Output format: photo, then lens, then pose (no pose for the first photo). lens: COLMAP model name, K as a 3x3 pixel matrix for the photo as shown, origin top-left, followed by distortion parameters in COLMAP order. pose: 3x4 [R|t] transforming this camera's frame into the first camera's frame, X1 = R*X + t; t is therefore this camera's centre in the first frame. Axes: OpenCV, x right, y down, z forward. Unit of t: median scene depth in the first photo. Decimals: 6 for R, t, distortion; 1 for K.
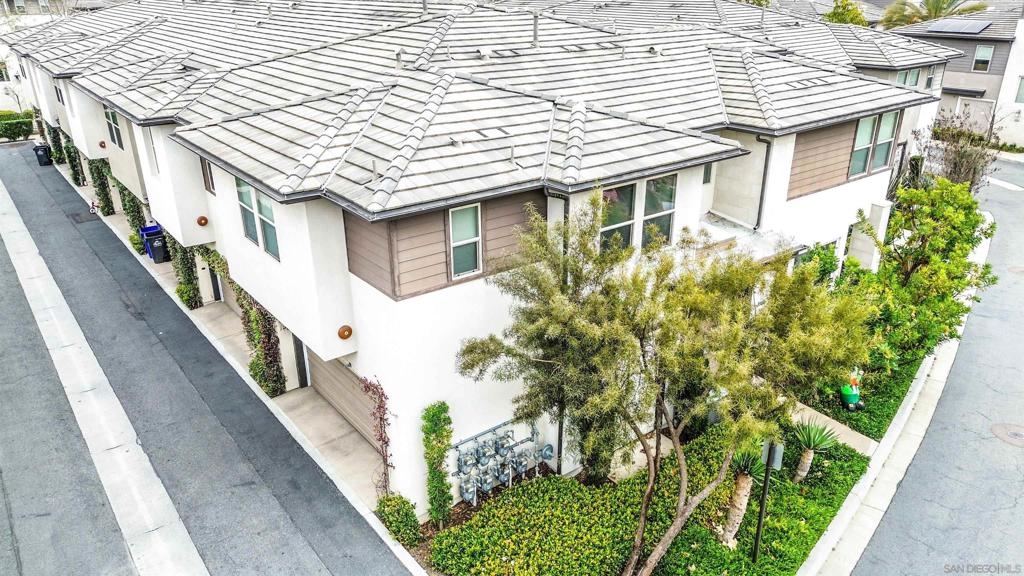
lens RADIAL K [[722.6, 0, 517.4], [0, 722.6, 284.4], [0, 0, 1]] dist [0.039155, 0.000908]
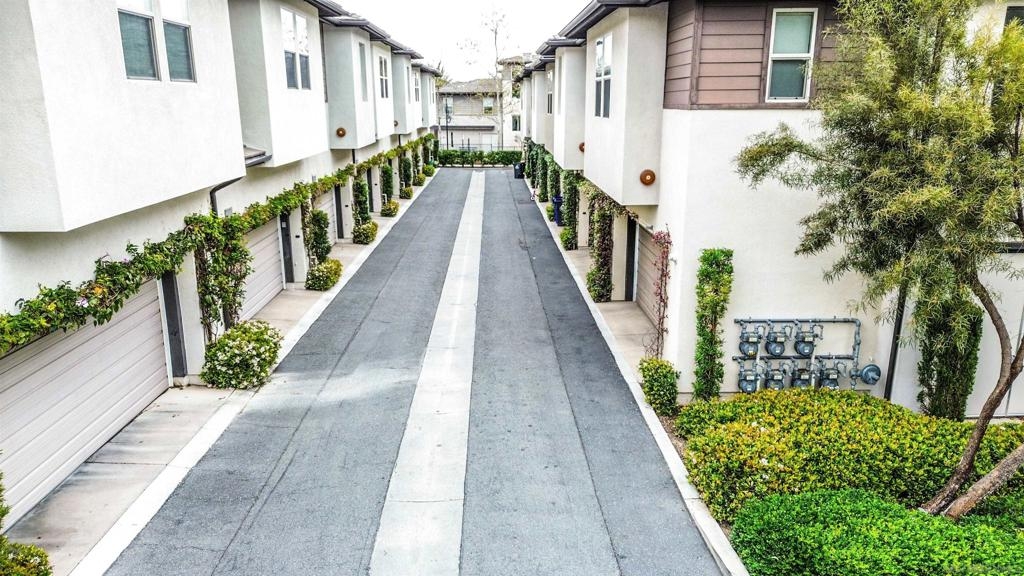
lens RADIAL K [[722.6, 0, 511.7], [0, 722.6, 290.1], [0, 0, 1]] dist [0.039155, 0.000908]
pose [[0.809337, 0.152445, -0.567216, 0.168261], [-0.224728, 0.972618, -0.059255, 0.293219], [0.542651, 0.175427, 0.821435, 0.155159]]
